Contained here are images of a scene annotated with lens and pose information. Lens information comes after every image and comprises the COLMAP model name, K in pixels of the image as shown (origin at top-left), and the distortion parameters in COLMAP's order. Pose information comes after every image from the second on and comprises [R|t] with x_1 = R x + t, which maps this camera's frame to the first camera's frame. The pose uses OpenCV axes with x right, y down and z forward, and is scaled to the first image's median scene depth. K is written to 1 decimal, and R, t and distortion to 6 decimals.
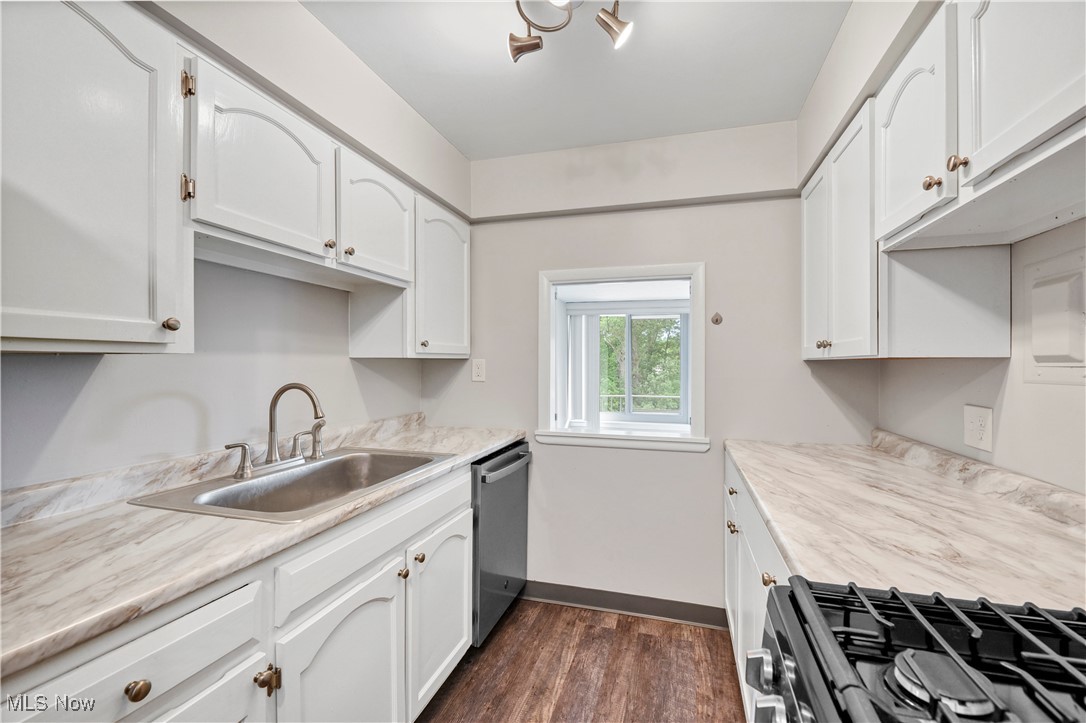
lens RADIAL K [[458.3, 0, 547.9], [0, 458.3, 362.3], [0, 0, 1]] dist [-0.003478, -0.000618]
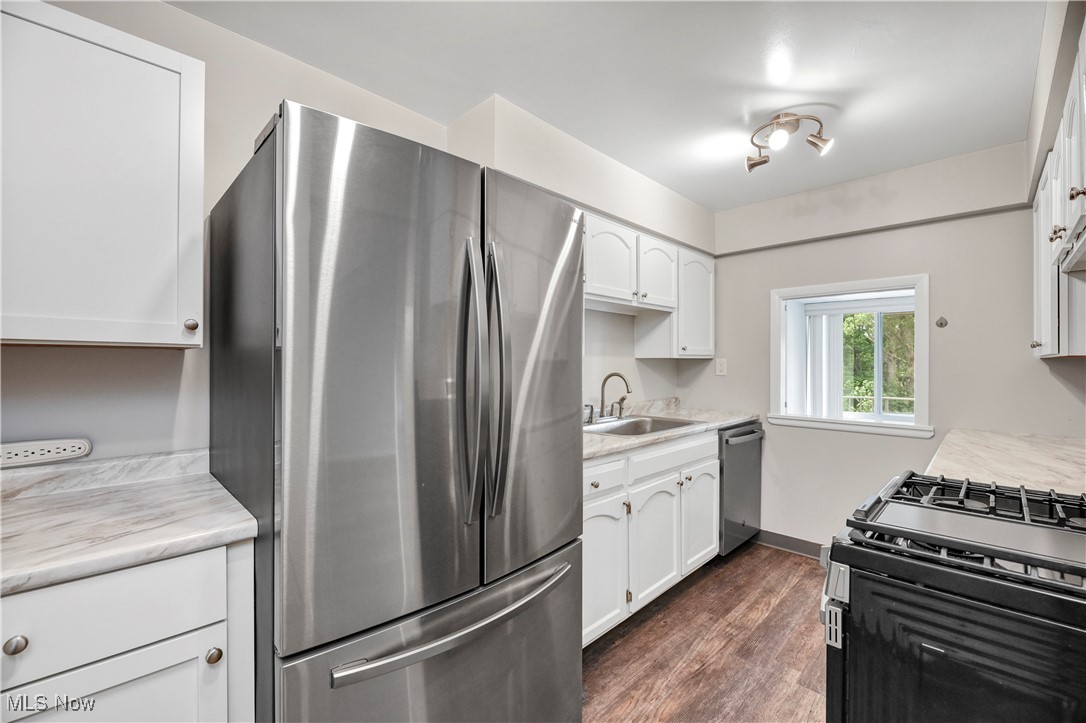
lens RADIAL K [[459.6, 0, 556.5], [0, 459.6, 363.6], [0, 0, 1]] dist [0.000348, -0.000254]
pose [[0.890720, -0.000253, -0.454551, 0.040040], [0.001001, 0.999999, 0.001404, 0.006321], [0.454550, -0.001706, 0.890719, -0.538796]]
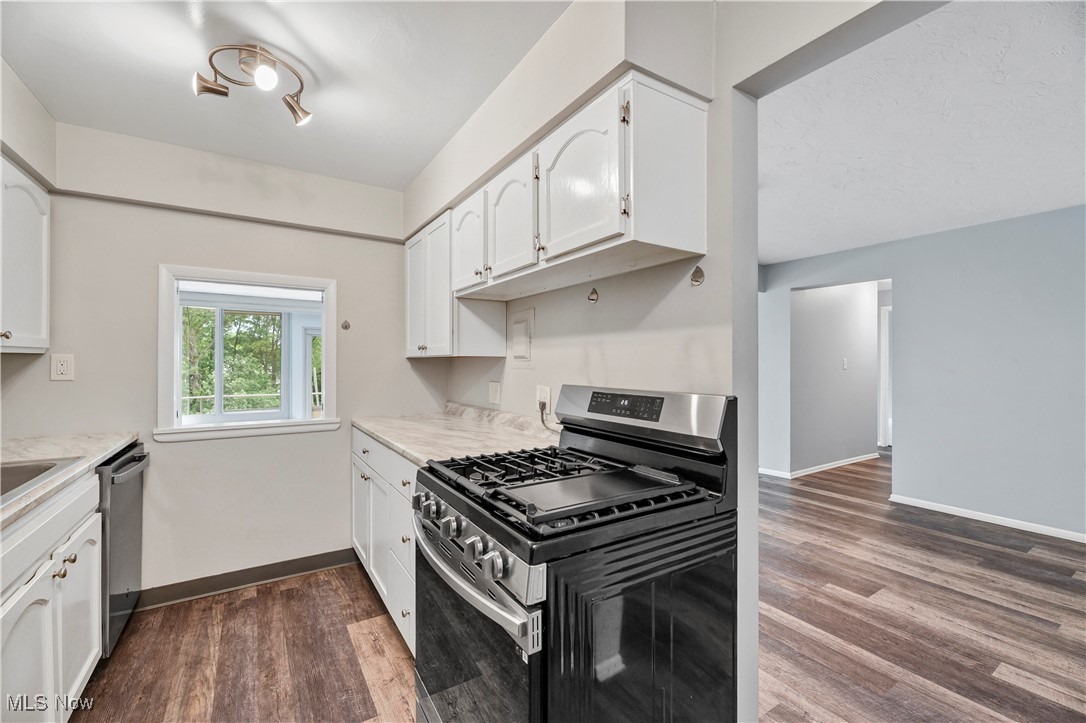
lens RADIAL K [[446.2, 0, 544.1], [0, 446.2, 360.0], [0, 0, 1]] dist [-0.001227, -0.002791]
pose [[0.649561, 0.002182, 0.760306, -0.261452], [-0.001759, 0.999998, -0.001367, 0.004178], [-0.760307, -0.000449, 0.649563, -0.282545]]
